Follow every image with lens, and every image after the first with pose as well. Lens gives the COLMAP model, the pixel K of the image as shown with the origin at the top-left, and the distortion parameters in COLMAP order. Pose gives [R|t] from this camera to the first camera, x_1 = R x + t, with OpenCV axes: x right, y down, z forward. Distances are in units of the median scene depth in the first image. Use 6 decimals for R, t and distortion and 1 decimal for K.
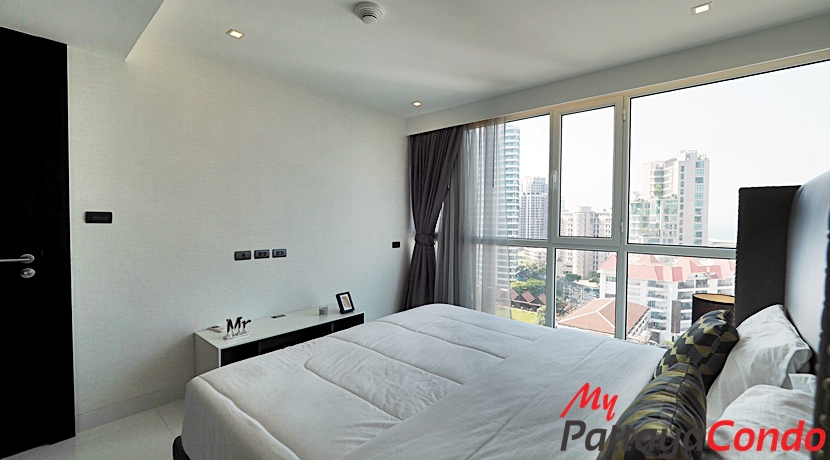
lens RADIAL K [[347.3, 0, 416.9], [0, 347.3, 228.7], [0, 0, 1]] dist [-0.013808, -0.000295]
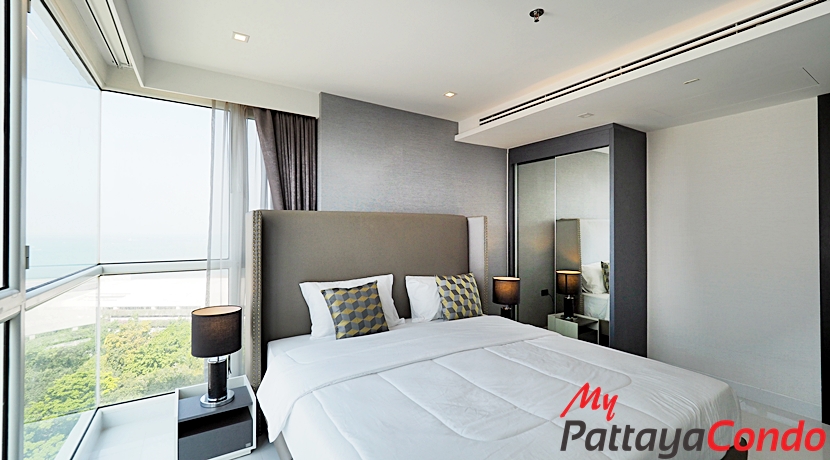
lens RADIAL K [[344.2, 0, 415.3], [0, 344.2, 231.6], [0, 0, 1]] dist [-0.007904, 0.000306]
pose [[-0.959381, -0.008345, 0.281991, 0.007488], [-0.000010, 0.999563, 0.029544, -0.072006], [-0.282114, 0.028341, -0.958962, 1.860506]]
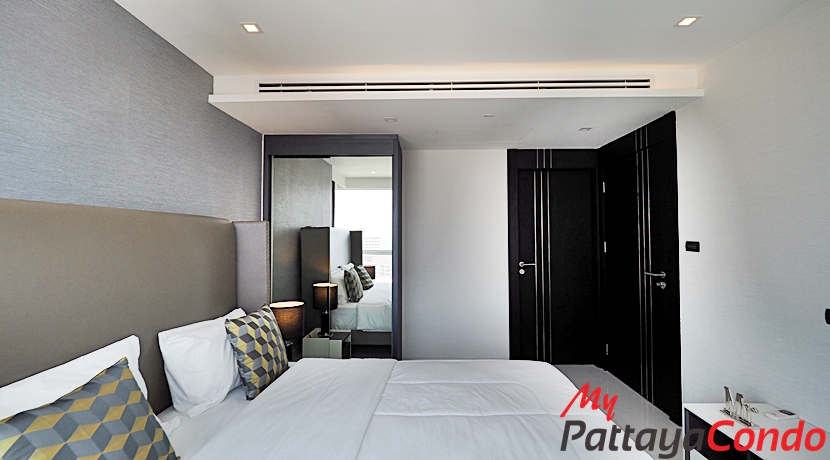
lens RADIAL K [[347.3, 0, 416.9], [0, 347.3, 228.7], [0, 0, 1]] dist [-0.013808, -0.000295]
pose [[-0.769969, -0.017952, -0.637829, 0.531577], [-0.017773, 0.999820, -0.006685, -0.072630], [0.637834, 0.006189, -0.770149, 1.396006]]
